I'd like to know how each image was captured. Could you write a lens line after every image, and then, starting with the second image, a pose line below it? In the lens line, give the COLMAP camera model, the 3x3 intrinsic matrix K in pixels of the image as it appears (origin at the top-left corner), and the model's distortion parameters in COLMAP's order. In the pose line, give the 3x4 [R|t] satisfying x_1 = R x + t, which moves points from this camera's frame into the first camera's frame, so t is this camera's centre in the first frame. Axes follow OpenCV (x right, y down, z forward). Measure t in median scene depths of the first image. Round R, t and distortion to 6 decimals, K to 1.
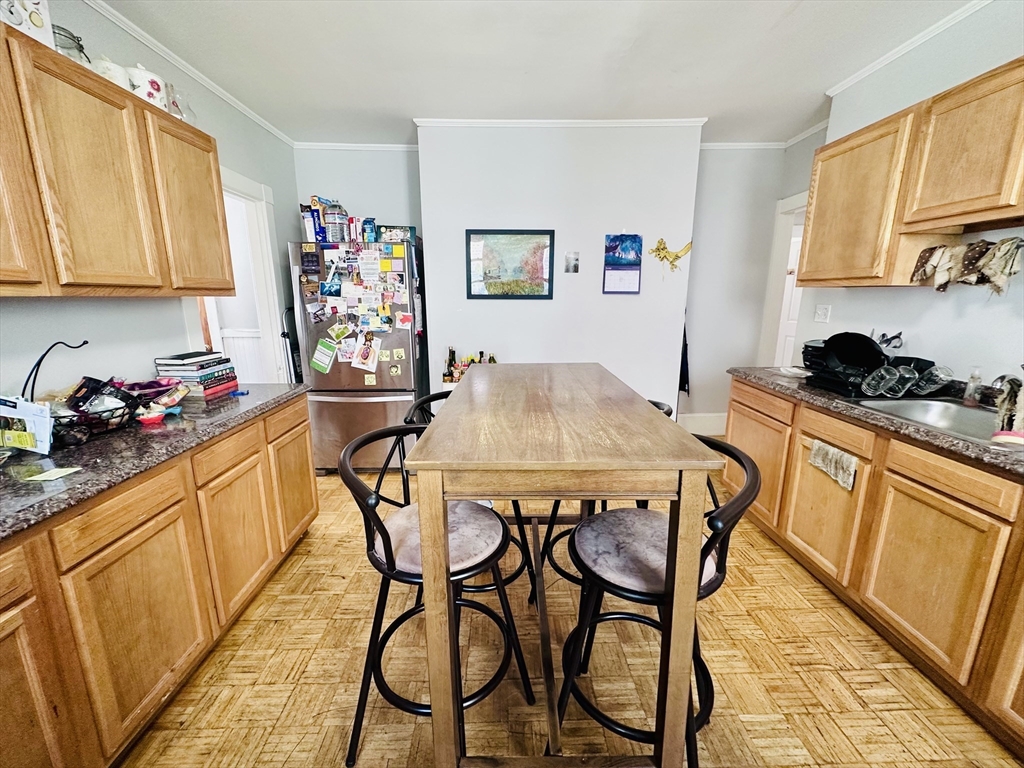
lens RADIAL K [[409.8, 0, 512.5], [0, 409.8, 381.9], [0, 0, 1]] dist [0.001479, 0.000271]
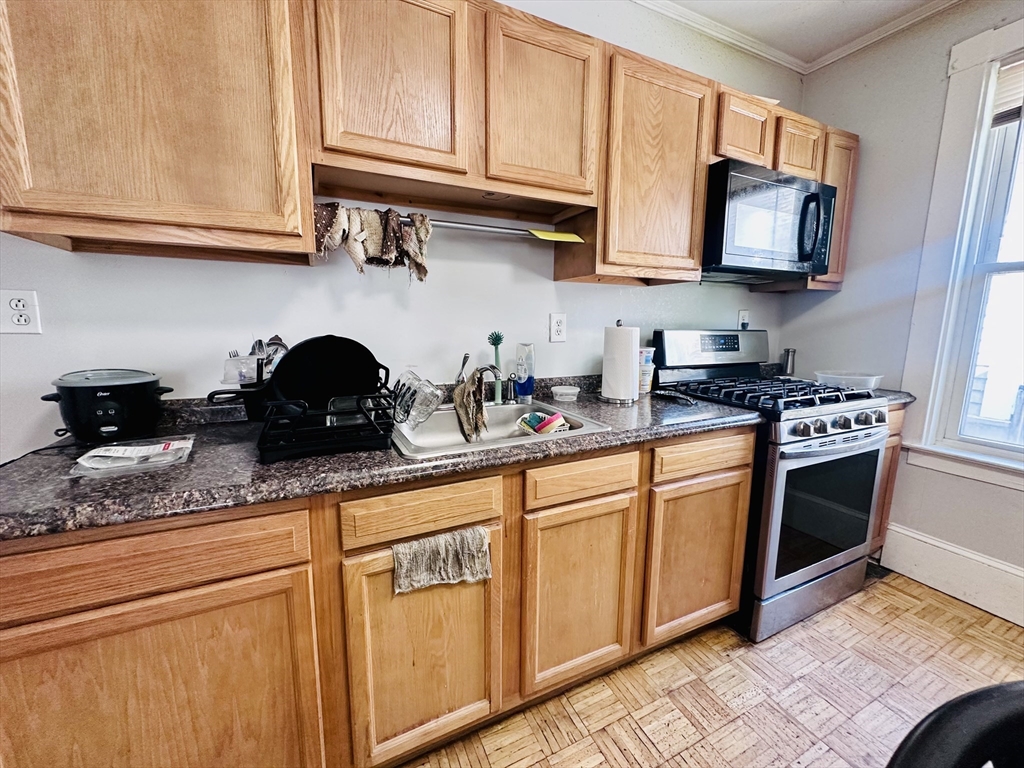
lens RADIAL K [[409.8, 0, 512.1], [0, 409.8, 380.7], [0, 0, 1]] dist [0.001479, 0.000271]
pose [[-0.394480, -0.138964, 0.908336, 0.265045], [0.184126, 0.956498, 0.226295, -0.147952], [-0.900268, 0.256517, -0.351733, 1.041889]]
